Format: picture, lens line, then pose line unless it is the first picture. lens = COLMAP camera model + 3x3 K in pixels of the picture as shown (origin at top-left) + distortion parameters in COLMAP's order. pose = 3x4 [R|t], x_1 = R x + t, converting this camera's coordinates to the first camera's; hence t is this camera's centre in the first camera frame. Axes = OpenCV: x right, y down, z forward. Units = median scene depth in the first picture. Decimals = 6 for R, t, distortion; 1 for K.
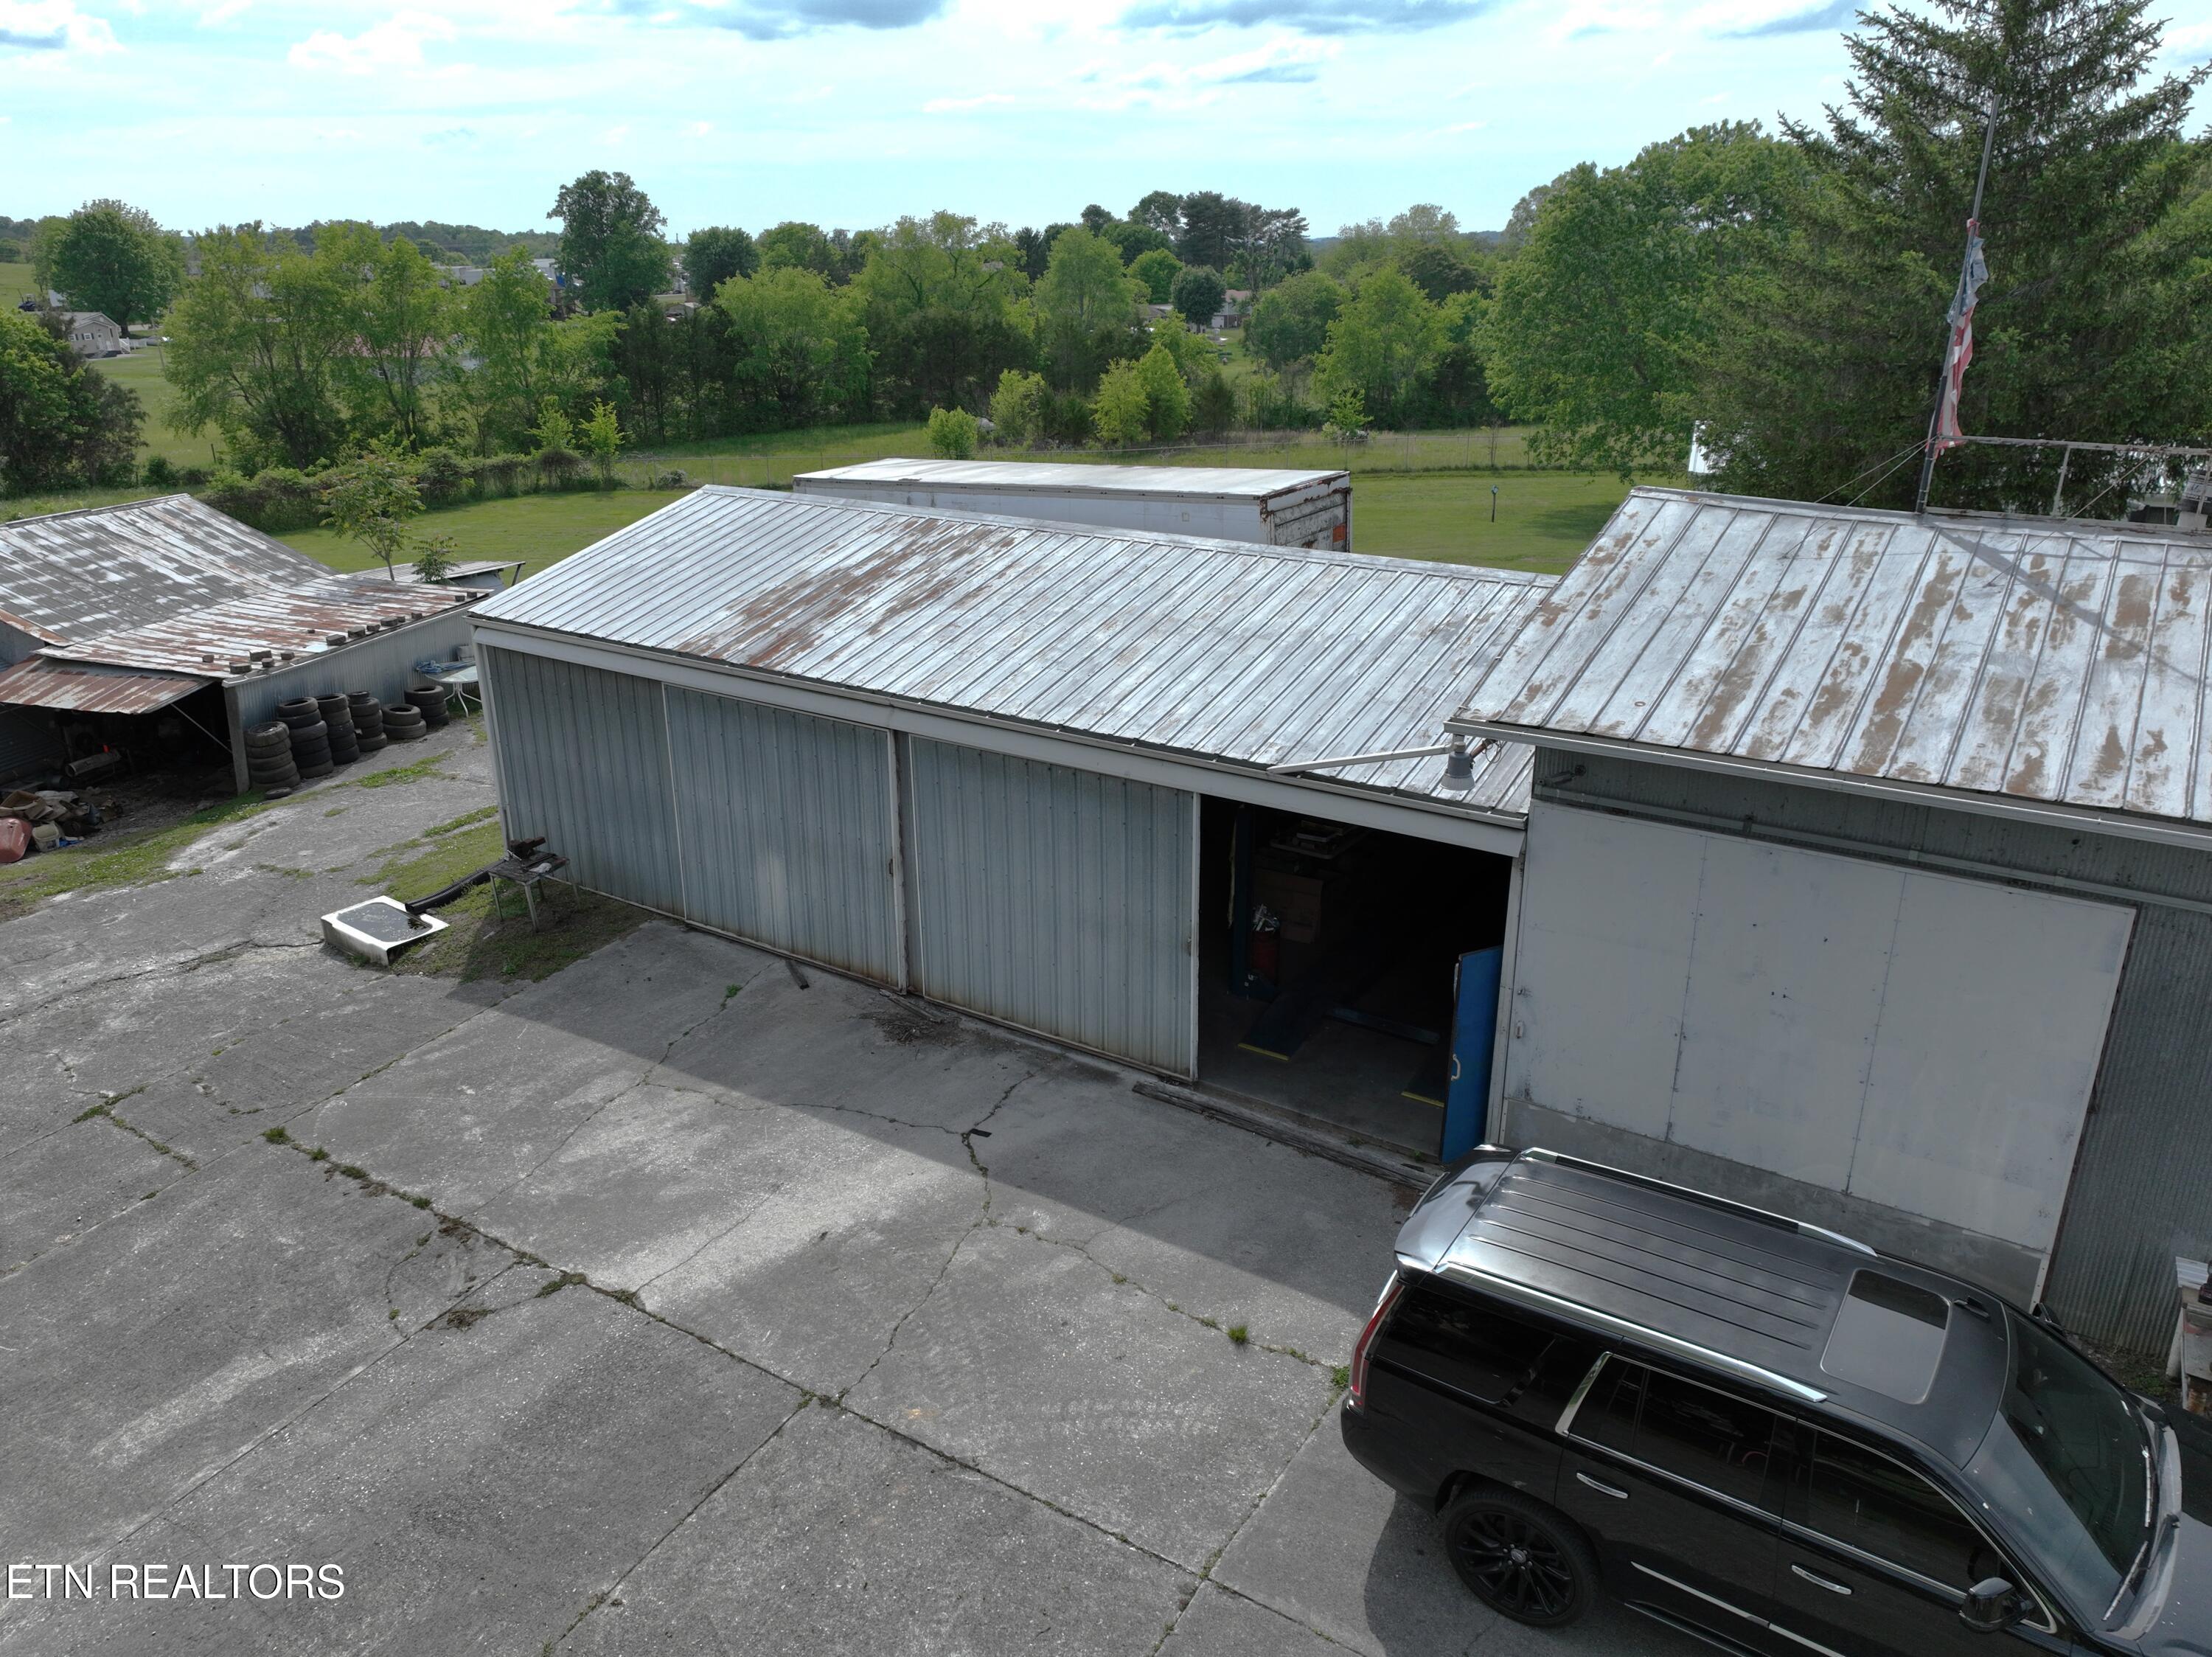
lens RADIAL K [[1574.7, 0, 1106.0], [0, 1574.7, 828.5], [0, 0, 1]] dist [0.001504, 0.024700]
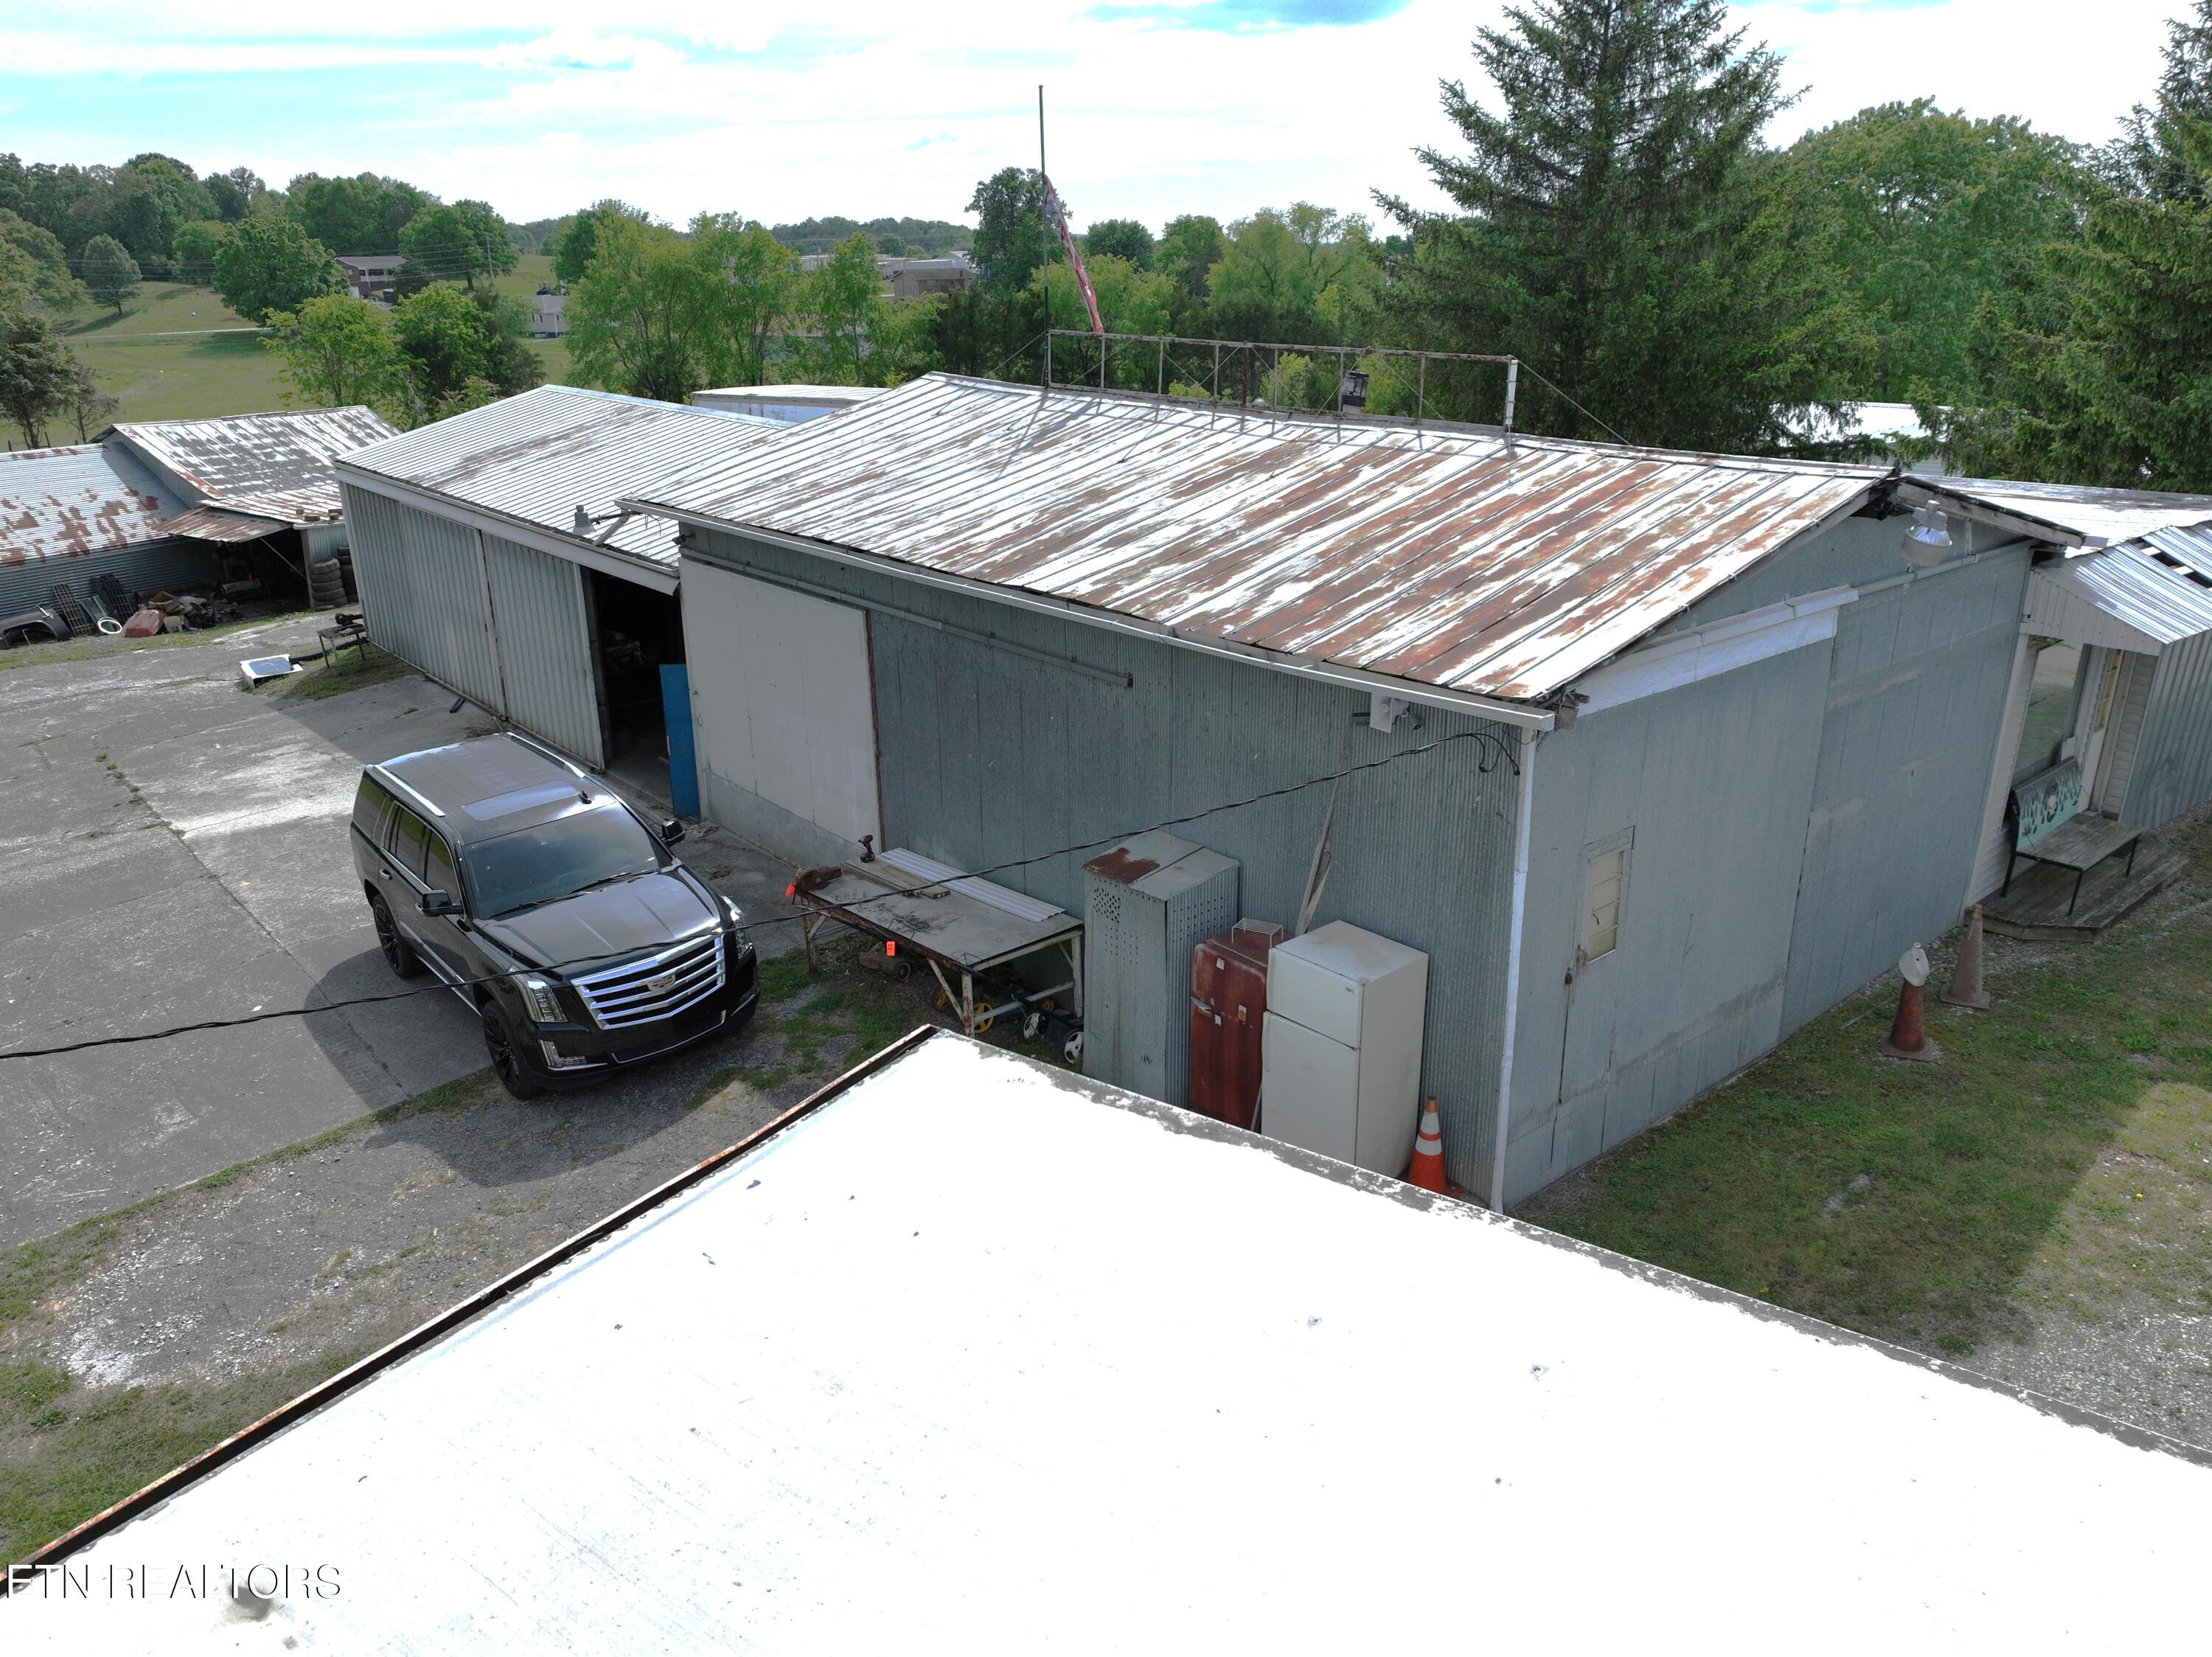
lens RADIAL K [[1574.7, 0, 1106.0], [0, 1574.7, 828.5], [0, 0, 1]] dist [0.001504, 0.024700]
pose [[0.963770, 0.095046, -0.249227, 0.144670], [-0.094324, 0.995431, 0.014868, 0.024383], [0.249501, 0.009179, 0.968331, -0.050073]]
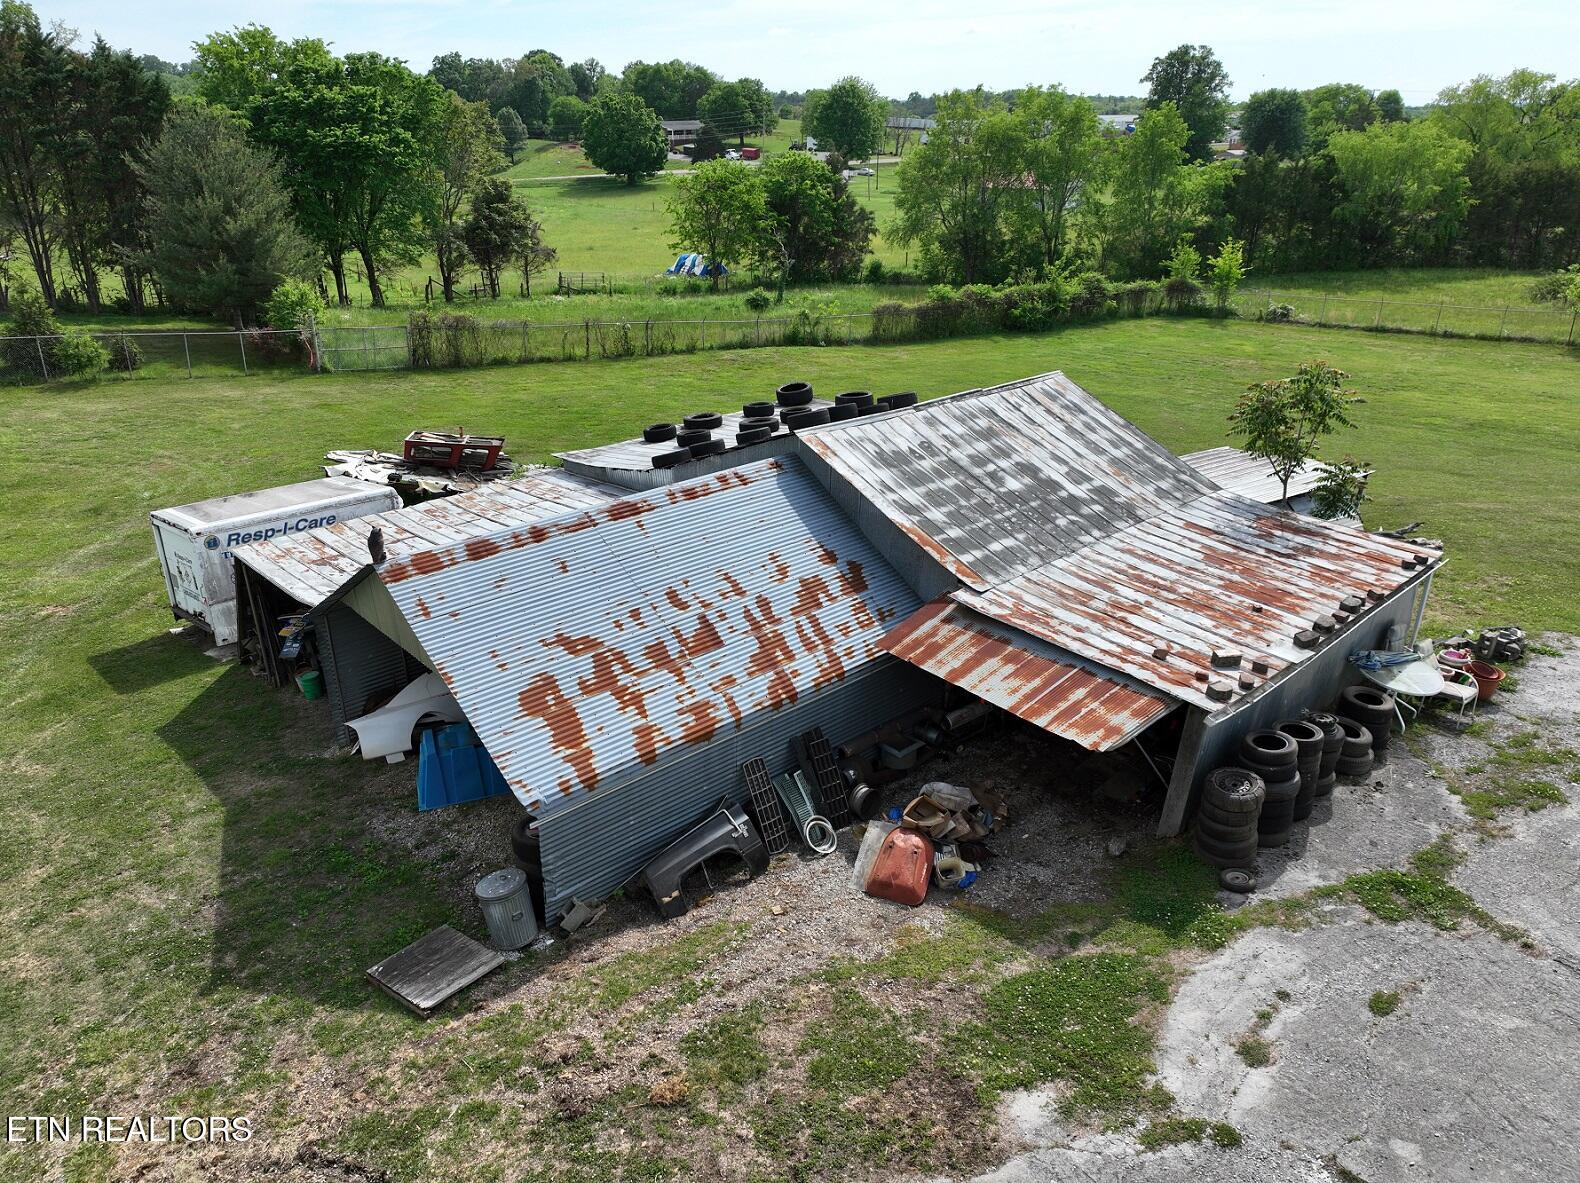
lens RADIAL K [[1131.6, 0, 790.0], [0, 1131.6, 591.5], [0, 0, 1]] dist [0.002878, 0.010668]
pose [[0.843401, 0.211968, -0.493704, -0.134877], [-0.186524, 0.977252, 0.100935, -0.046061], [0.503869, 0.006959, 0.863752, 0.133369]]
